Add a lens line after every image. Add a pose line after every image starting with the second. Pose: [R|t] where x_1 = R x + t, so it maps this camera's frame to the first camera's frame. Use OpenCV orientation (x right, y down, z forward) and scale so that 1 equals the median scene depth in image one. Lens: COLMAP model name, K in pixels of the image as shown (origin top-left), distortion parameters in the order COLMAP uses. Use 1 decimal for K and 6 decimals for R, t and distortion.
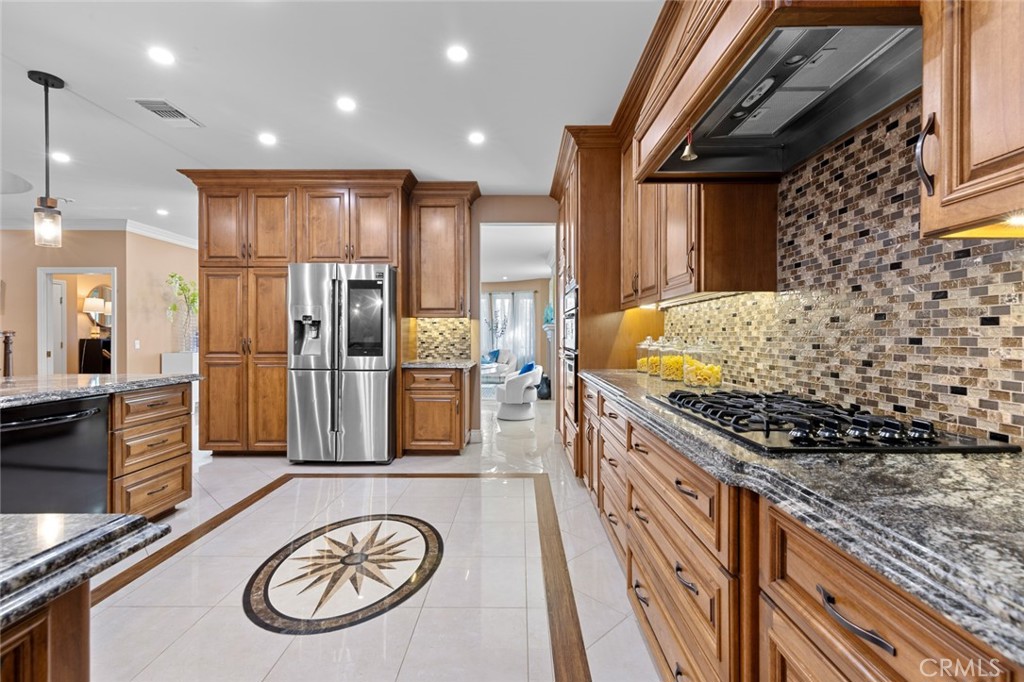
lens RADIAL K [[459.9, 0, 512.0], [0, 459.9, 341.0], [0, 0, 1]] dist [0.001669, 0.000314]
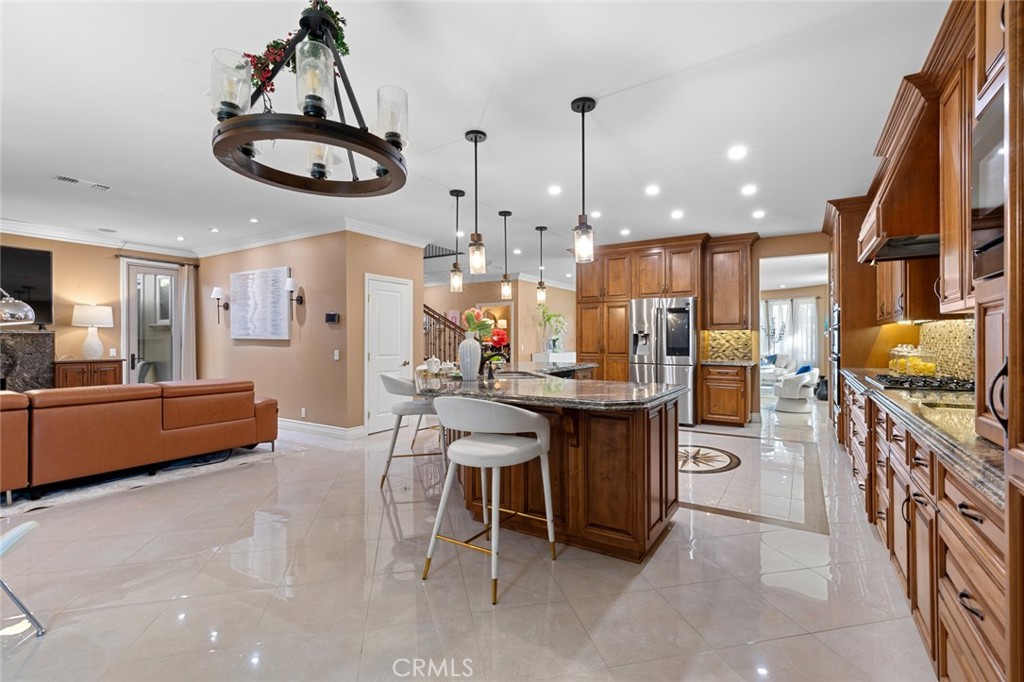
lens RADIAL K [[459.9, 0, 512.0], [0, 459.9, 341.0], [0, 0, 1]] dist [0.001669, 0.000314]
pose [[0.851962, -0.001250, -0.523602, 0.020136], [-0.003256, 0.999965, -0.007684, -0.004415], [0.523593, 0.008251, 0.851928, -0.592420]]
